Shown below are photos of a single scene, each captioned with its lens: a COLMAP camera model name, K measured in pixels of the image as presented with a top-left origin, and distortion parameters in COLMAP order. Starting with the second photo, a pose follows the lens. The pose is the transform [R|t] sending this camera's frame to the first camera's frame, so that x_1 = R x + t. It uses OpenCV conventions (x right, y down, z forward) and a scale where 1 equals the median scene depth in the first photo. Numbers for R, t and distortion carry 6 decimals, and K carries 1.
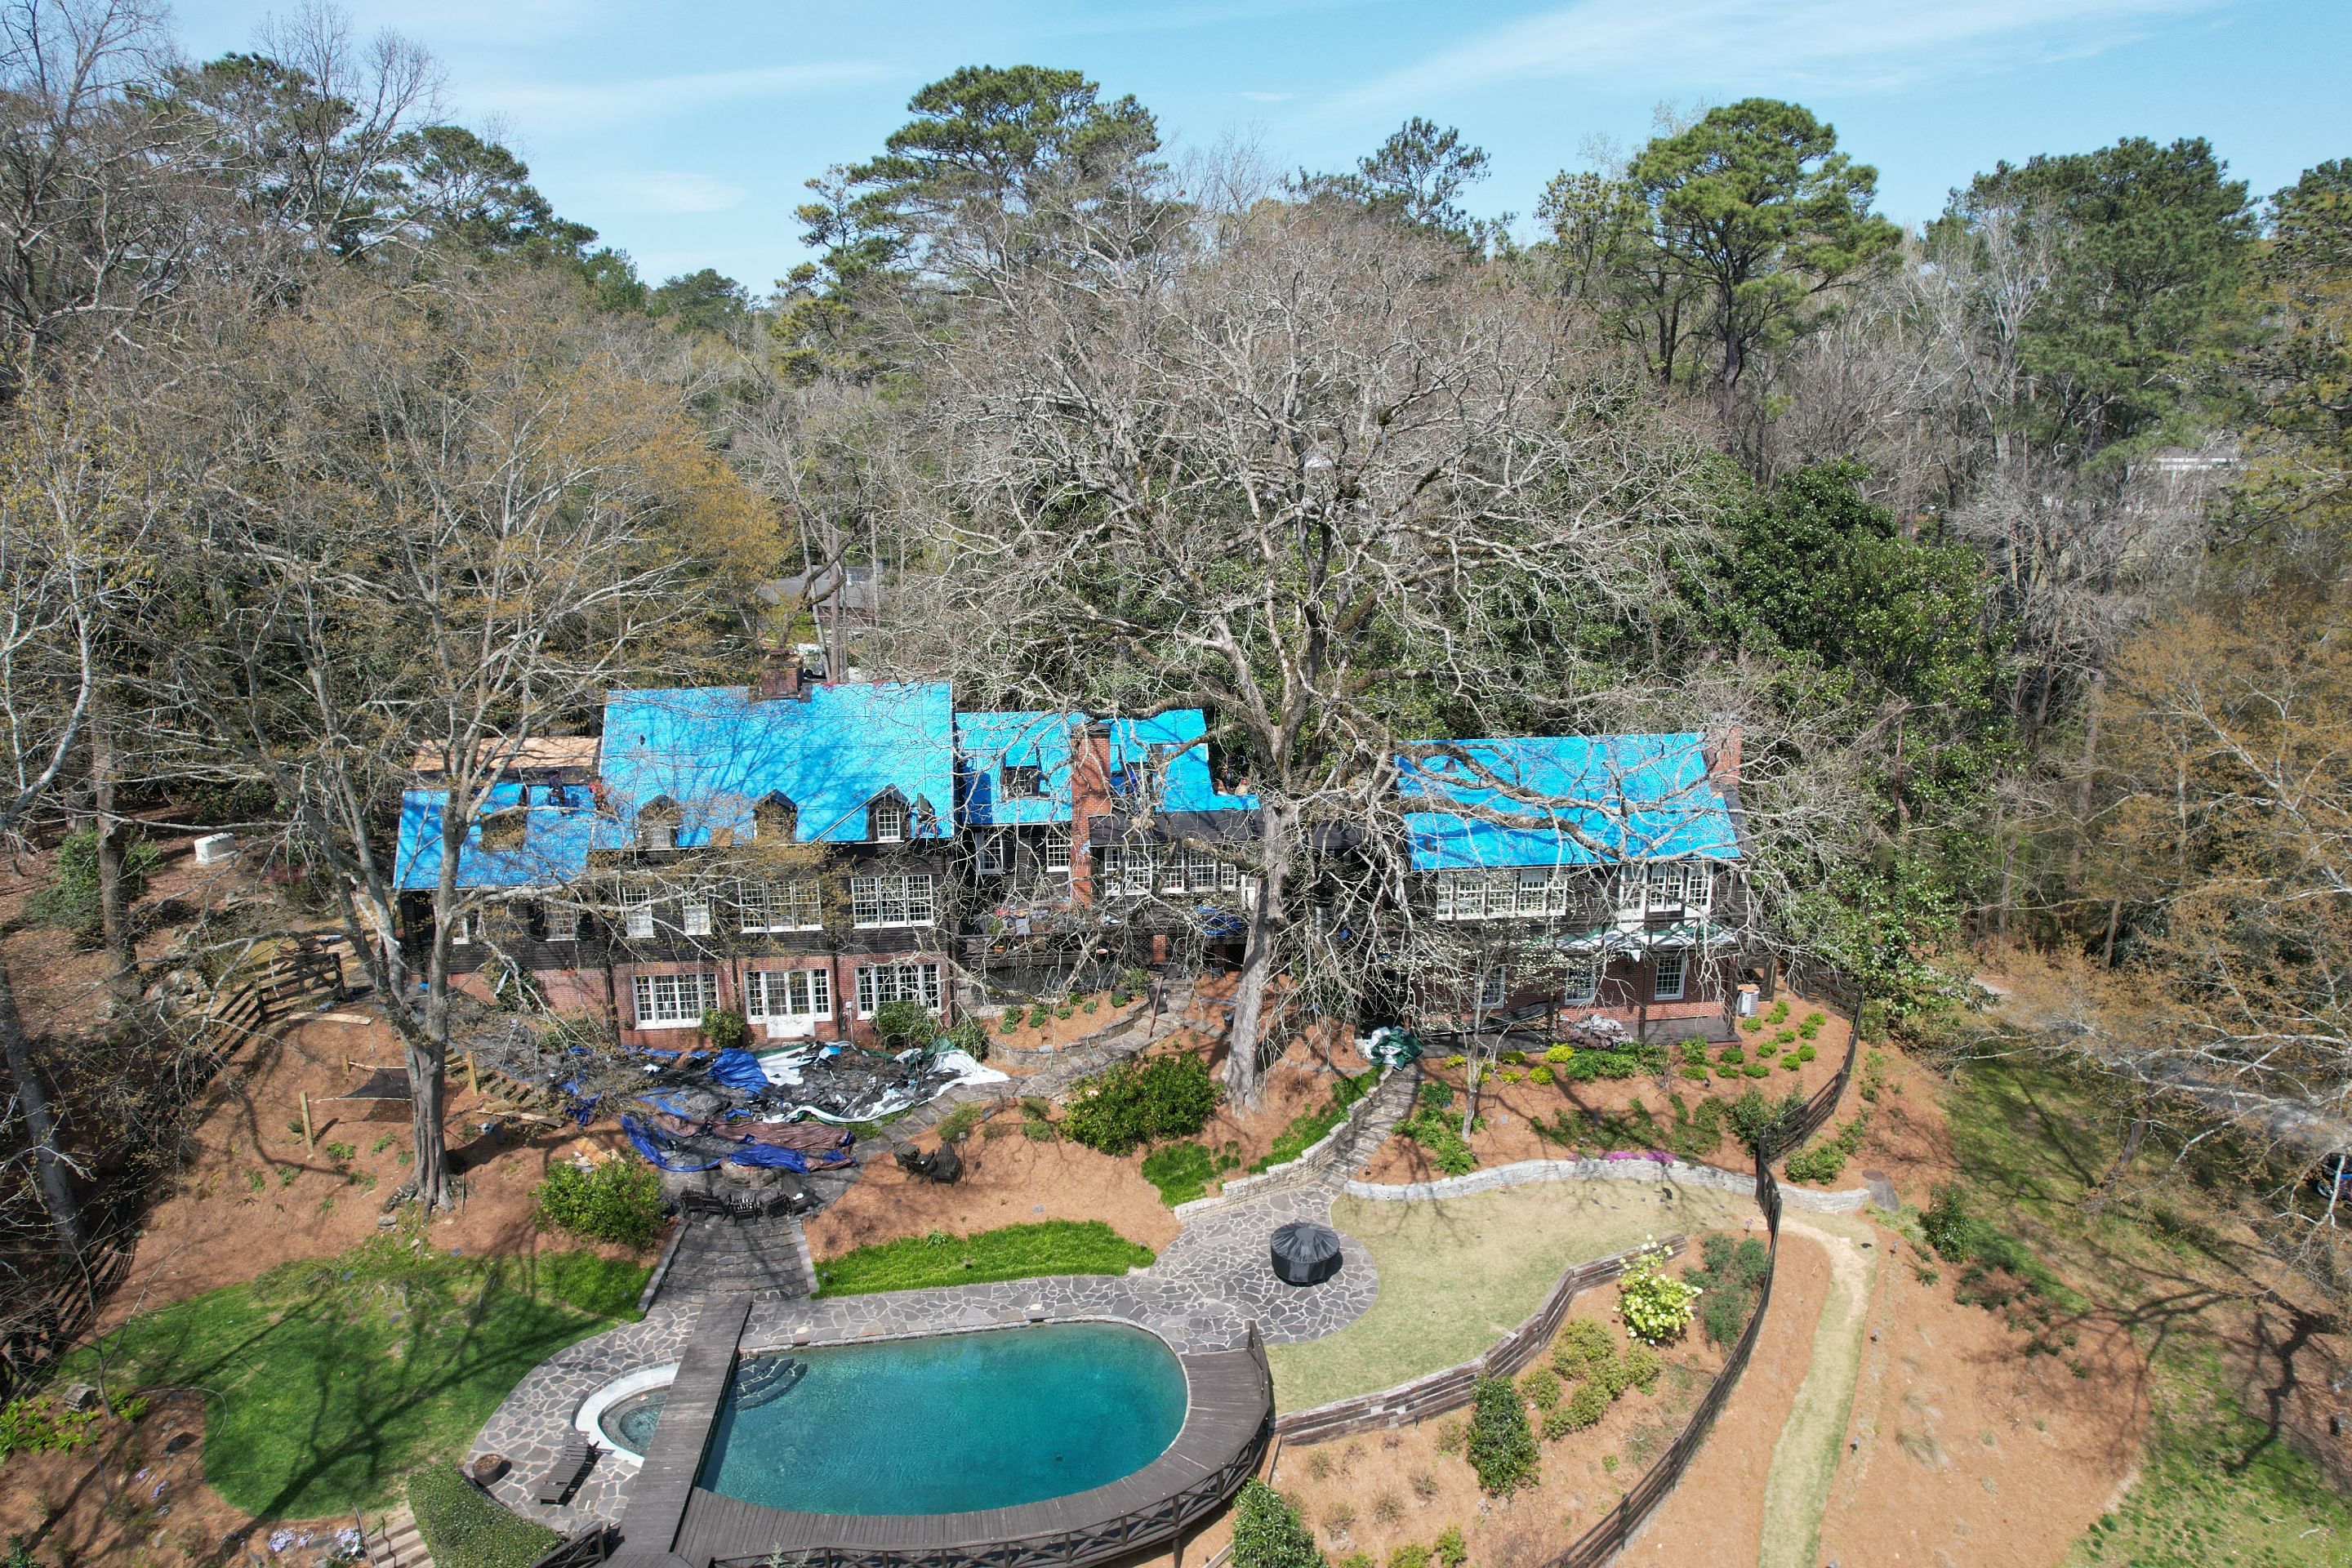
lens RADIAL K [[1504.3, 0, 1177.0], [0, 1504.3, 782.8], [0, 0, 1]] dist [-0.070488, 0.056378]
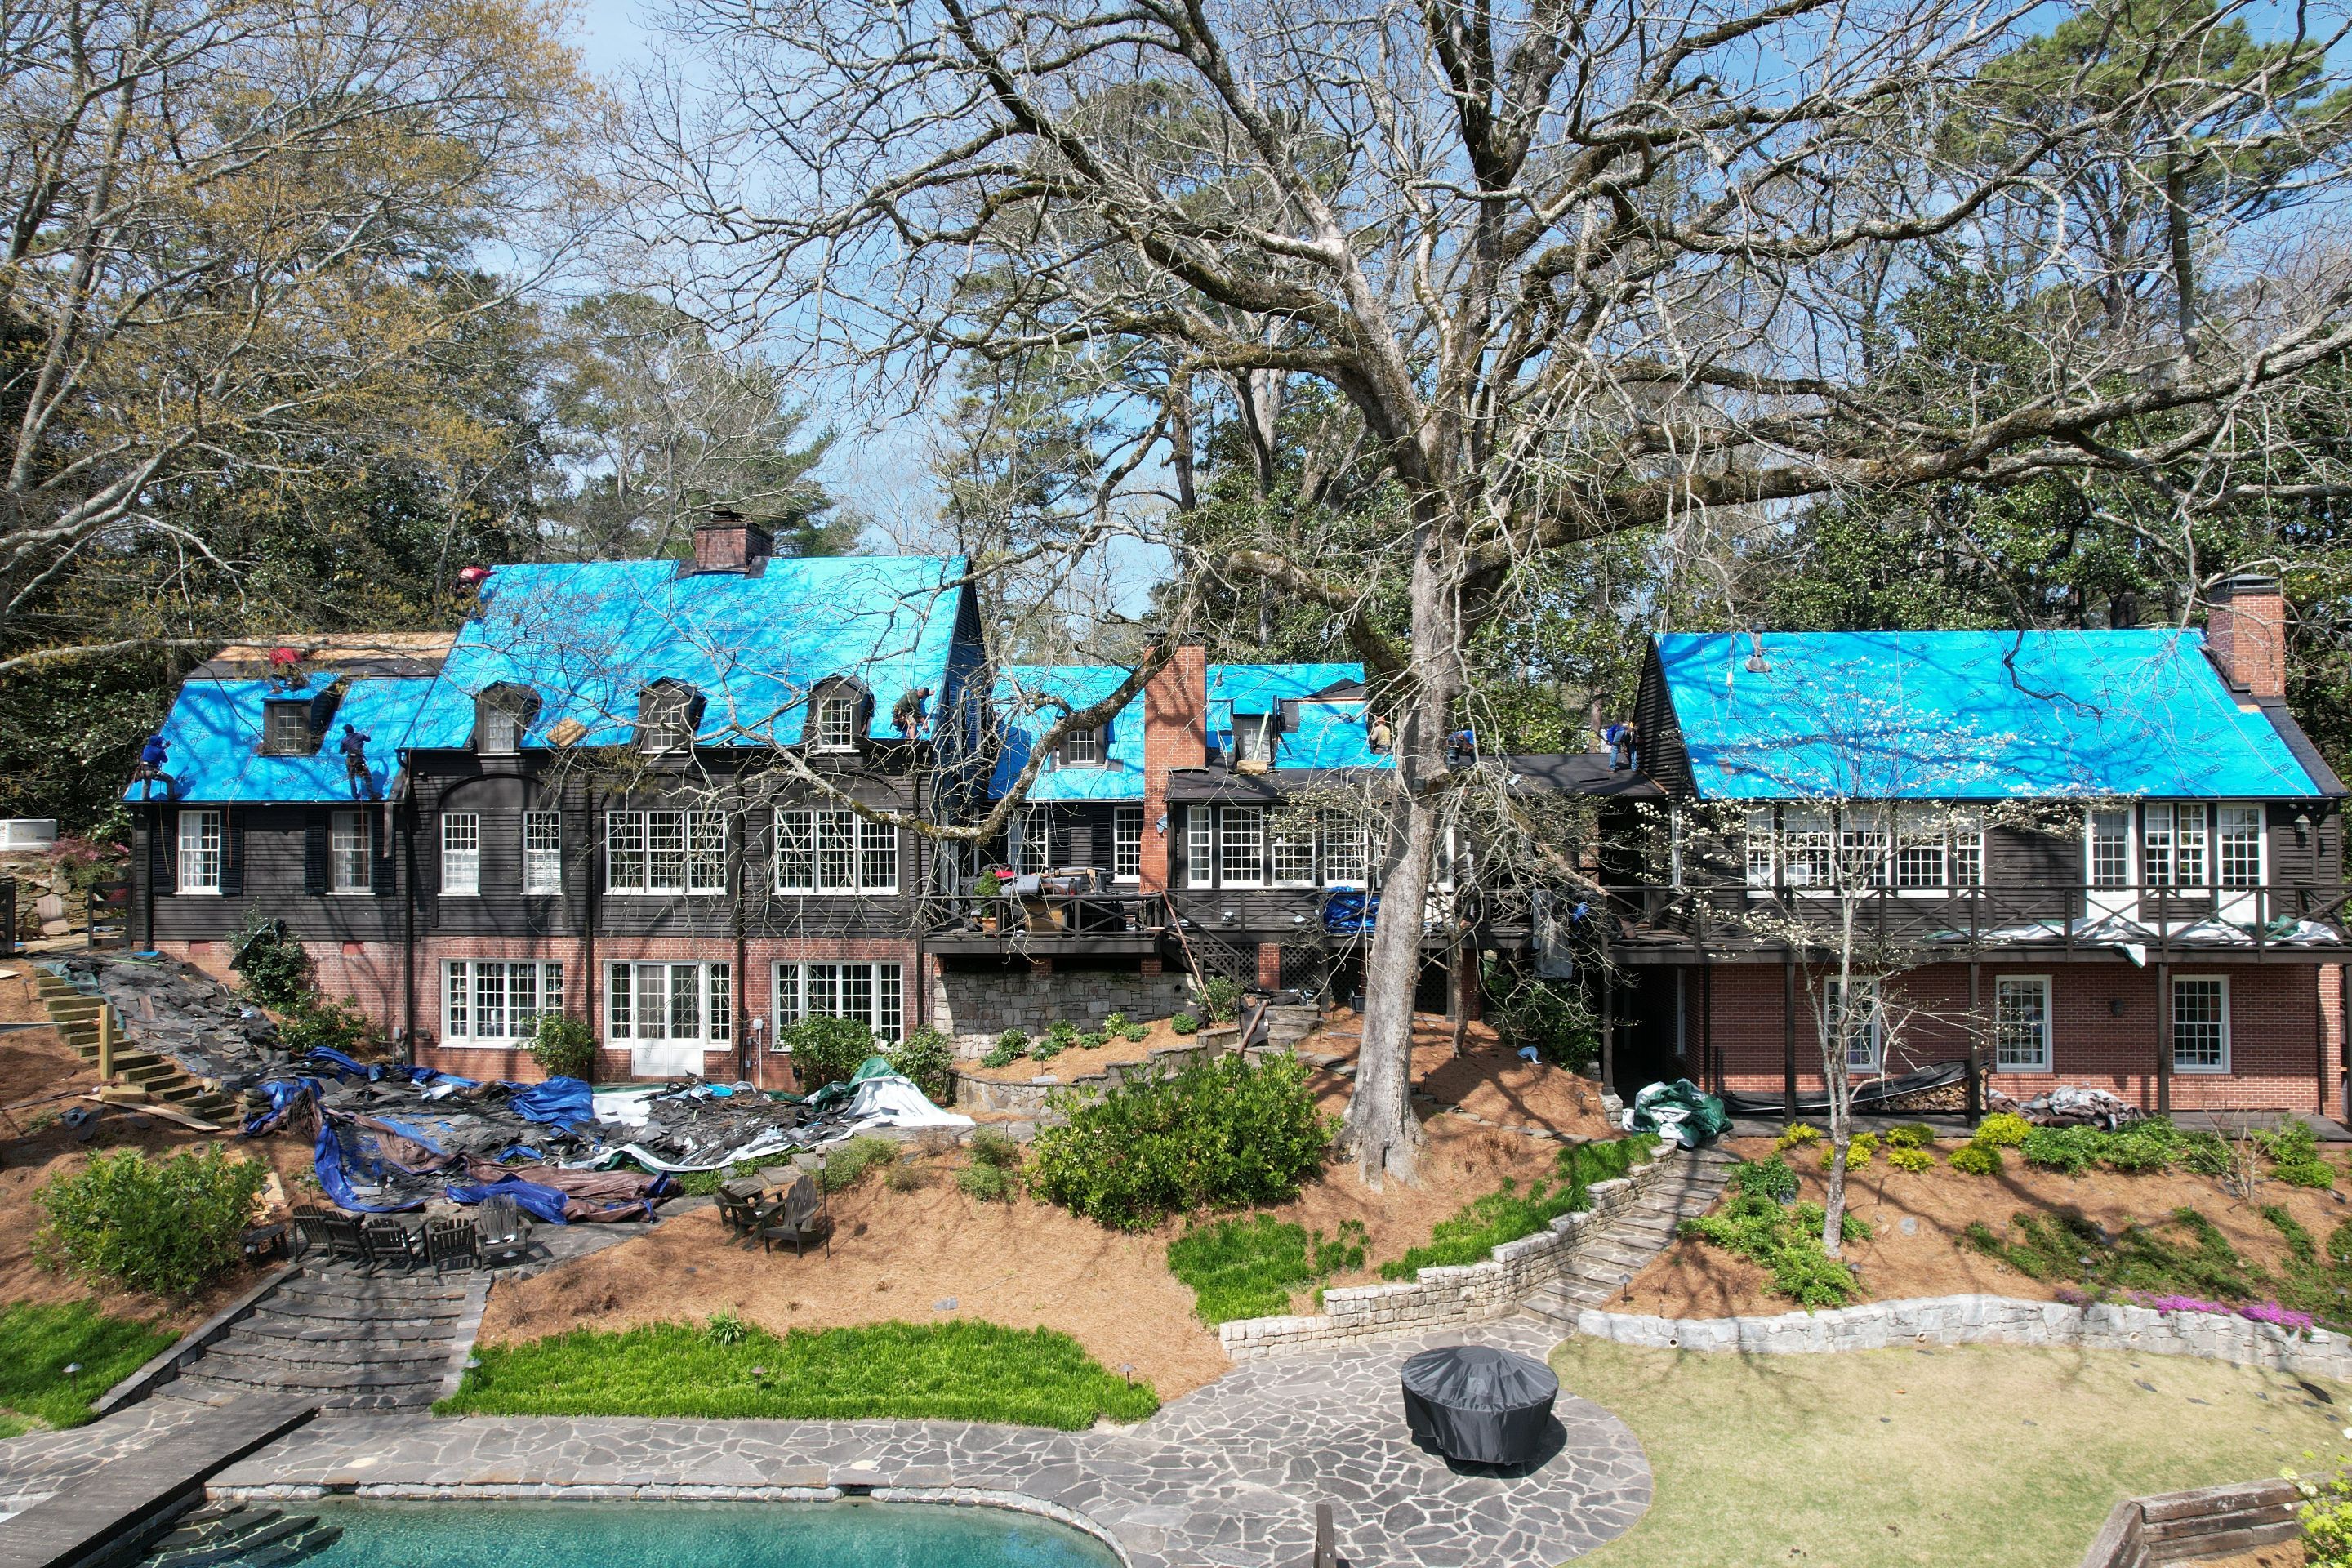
lens RADIAL K [[1504.3, 0, 1176.4], [0, 1504.3, 785.2], [0, 0, 1]] dist [-0.070488, 0.056378]
pose [[0.984174, -0.001983, -0.177194, 0.068346], [-0.044972, 0.964405, -0.260577, 0.231430], [0.171404, 0.264422, 0.949053, 0.467449]]
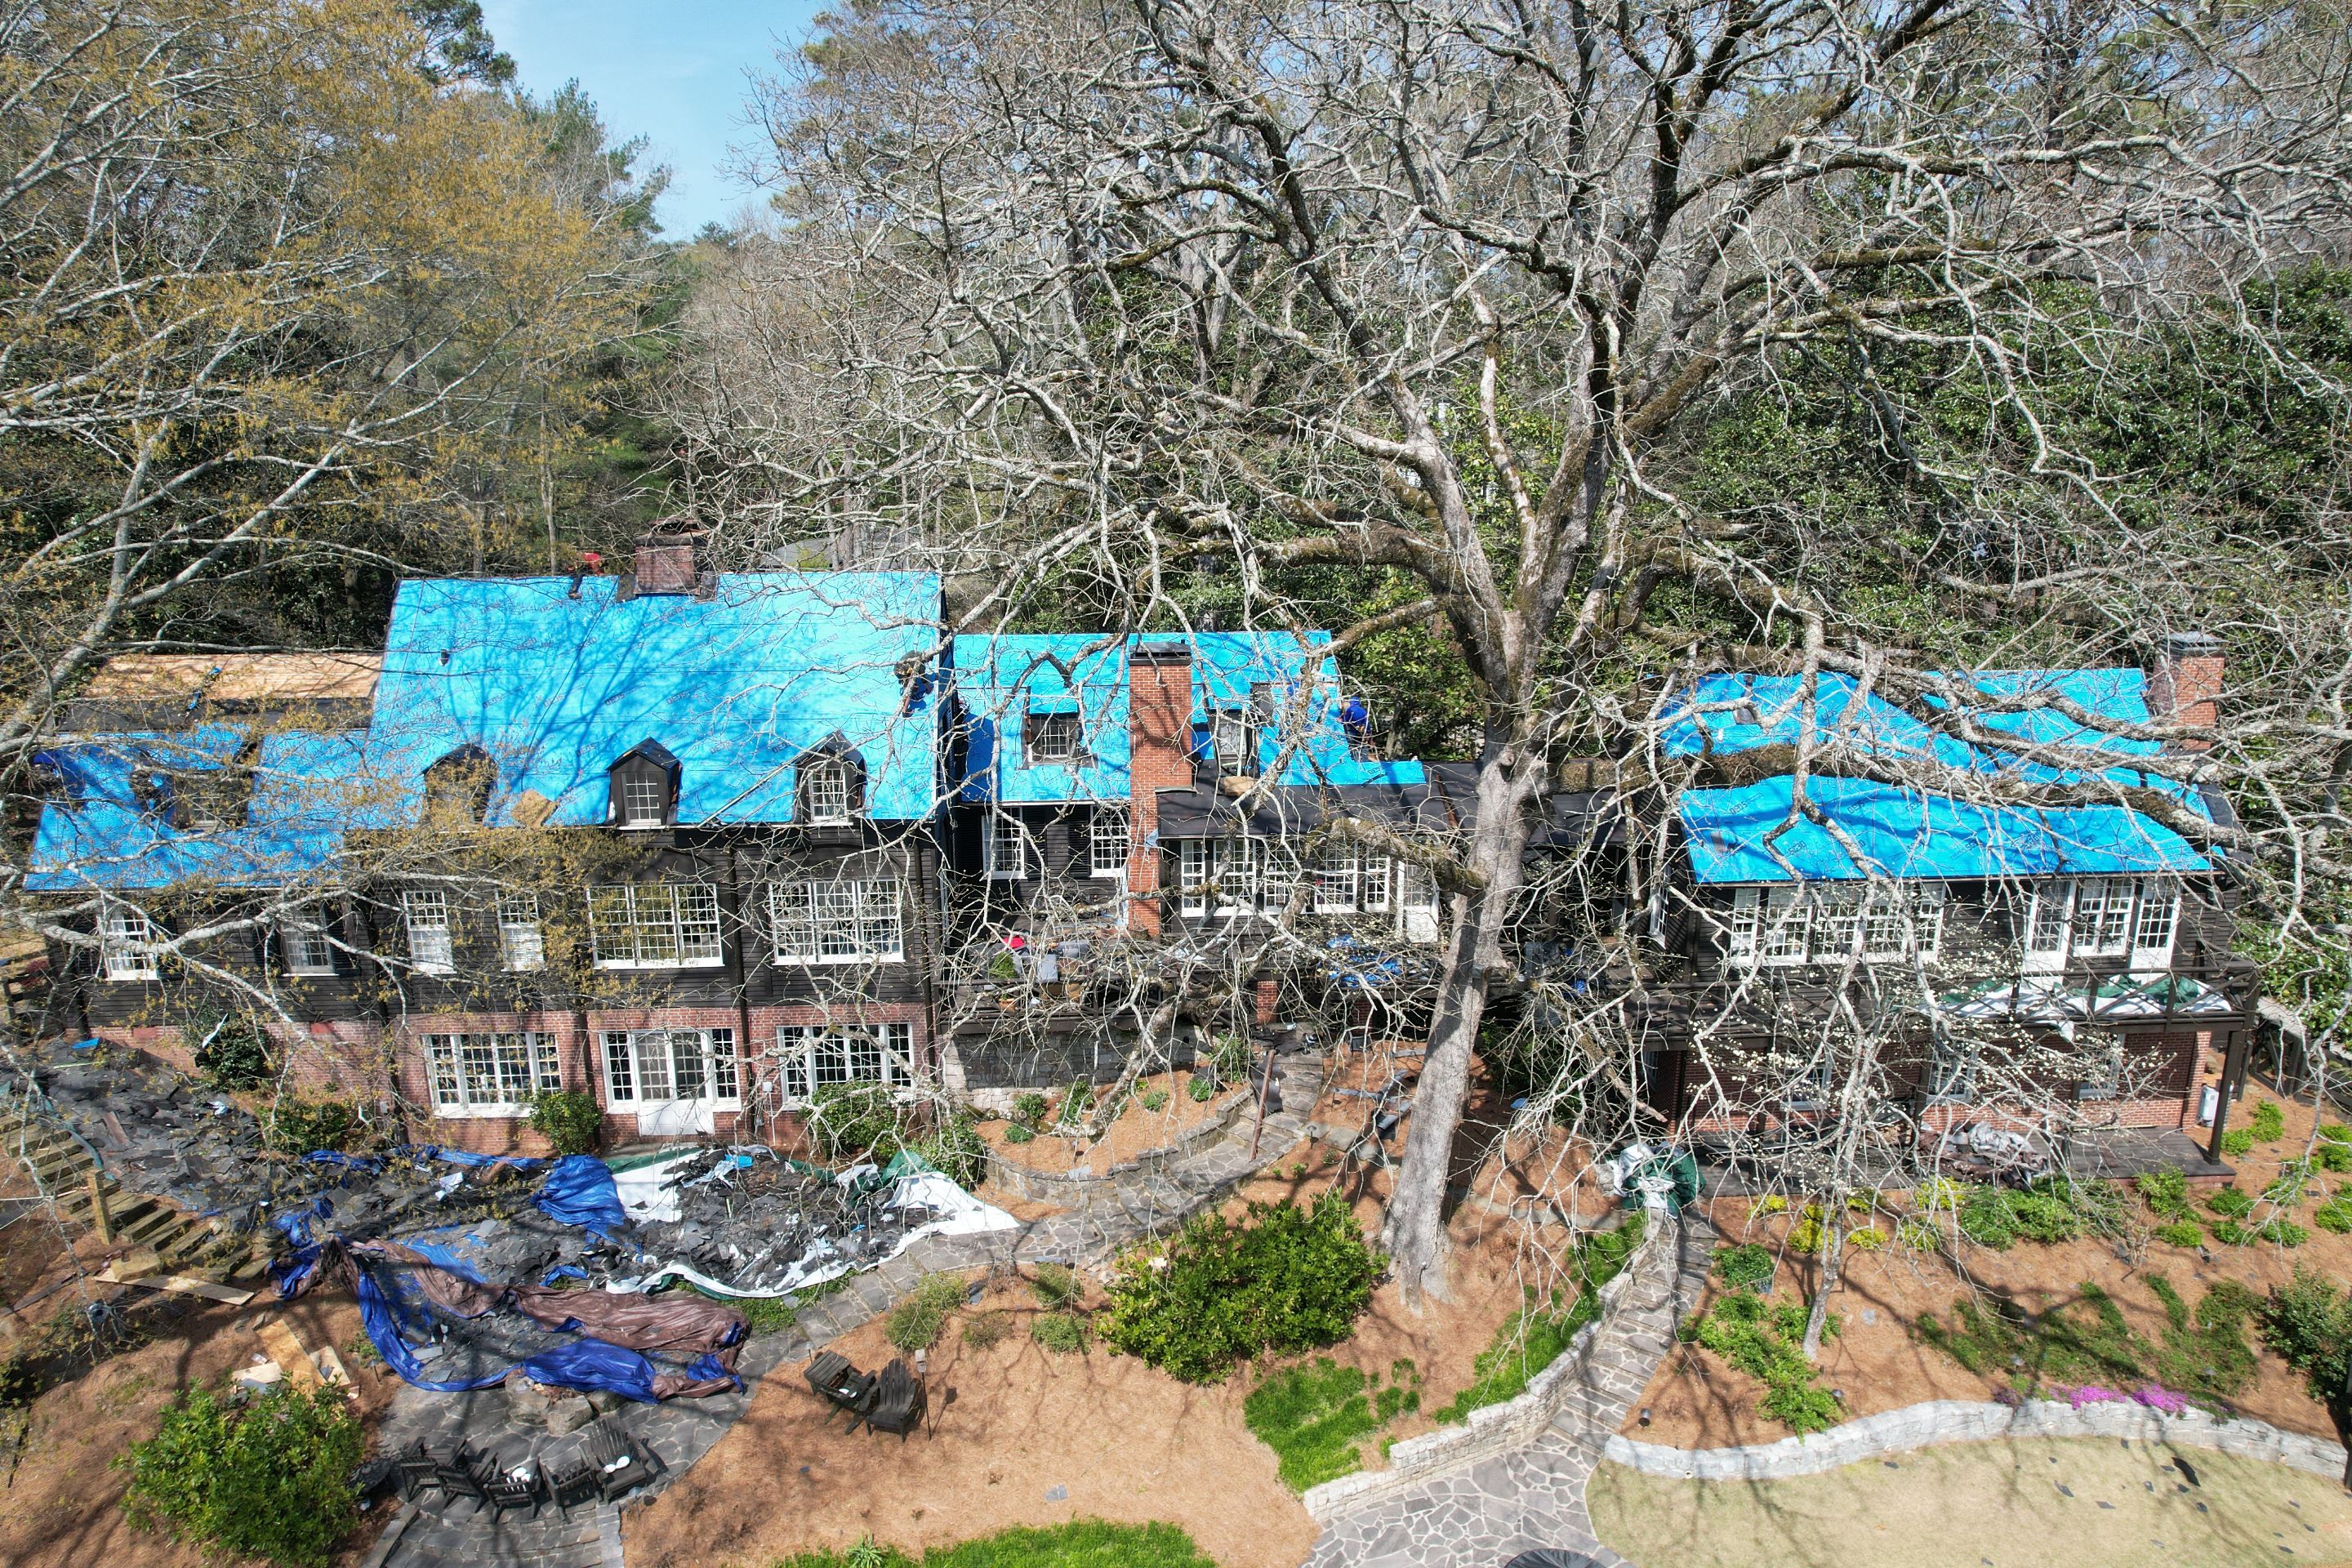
lens RADIAL K [[1504.3, 0, 1177.3], [0, 1504.3, 785.0], [0, 0, 1]] dist [-0.070488, 0.056378]
pose [[0.998953, 0.011802, -0.044199, -0.026043], [-0.011855, 0.999929, -0.000932, 0.024226], [0.044185, 0.001455, 0.999022, 0.434572]]
